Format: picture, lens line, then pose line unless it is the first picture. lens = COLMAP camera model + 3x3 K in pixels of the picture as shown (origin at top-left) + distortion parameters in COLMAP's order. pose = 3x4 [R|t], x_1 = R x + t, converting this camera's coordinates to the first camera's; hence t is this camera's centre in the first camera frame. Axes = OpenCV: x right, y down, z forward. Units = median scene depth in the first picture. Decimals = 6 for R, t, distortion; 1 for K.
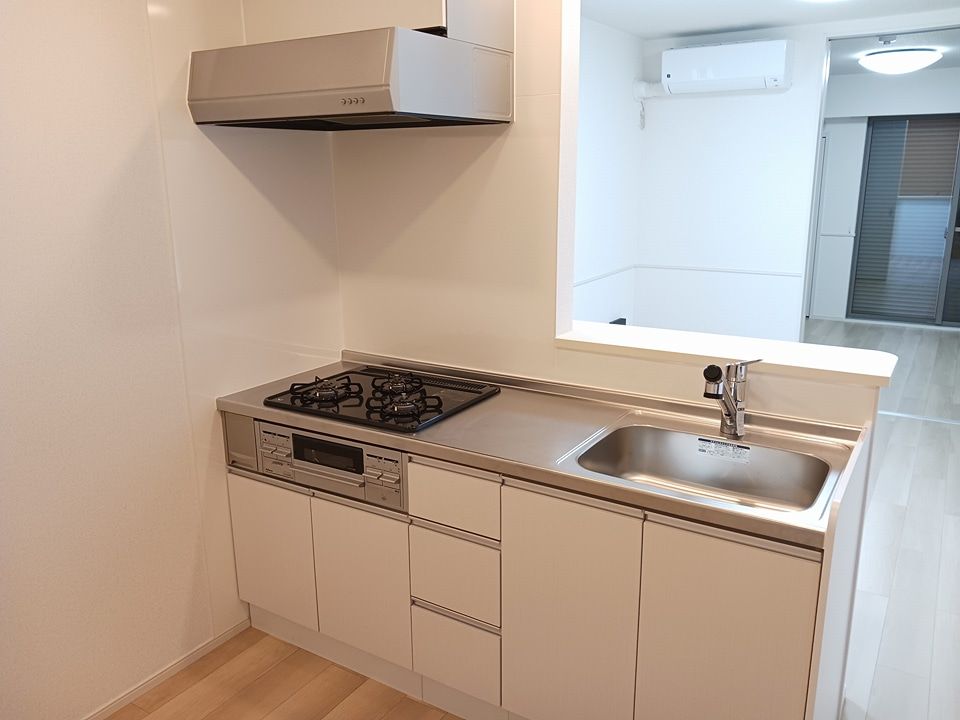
lens RADIAL K [[770.9, 0, 480.0], [0, 770.9, 360.0], [0, 0, 1]] dist [0.035189, -0.049029]
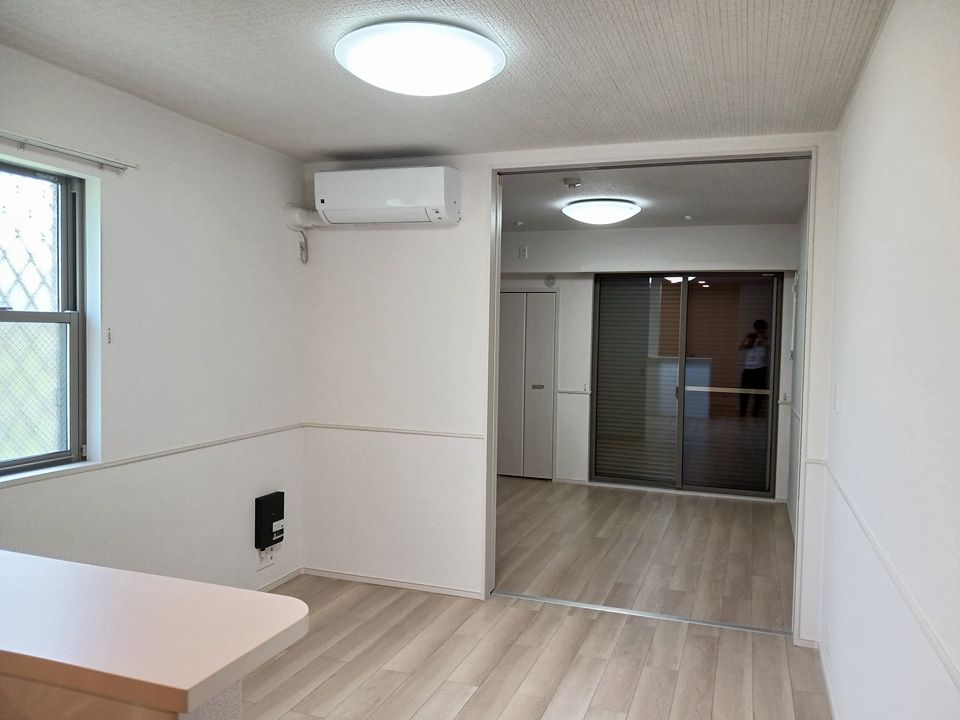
lens RADIAL K [[770.9, 0, 480.0], [0, 770.9, 360.0], [0, 0, 1]] dist [0.035189, -0.049029]
pose [[0.975746, 0.024095, 0.217575, 0.211441], [0.019346, 0.980542, -0.195352, -0.028343], [-0.218048, 0.194824, 0.956294, 0.177358]]
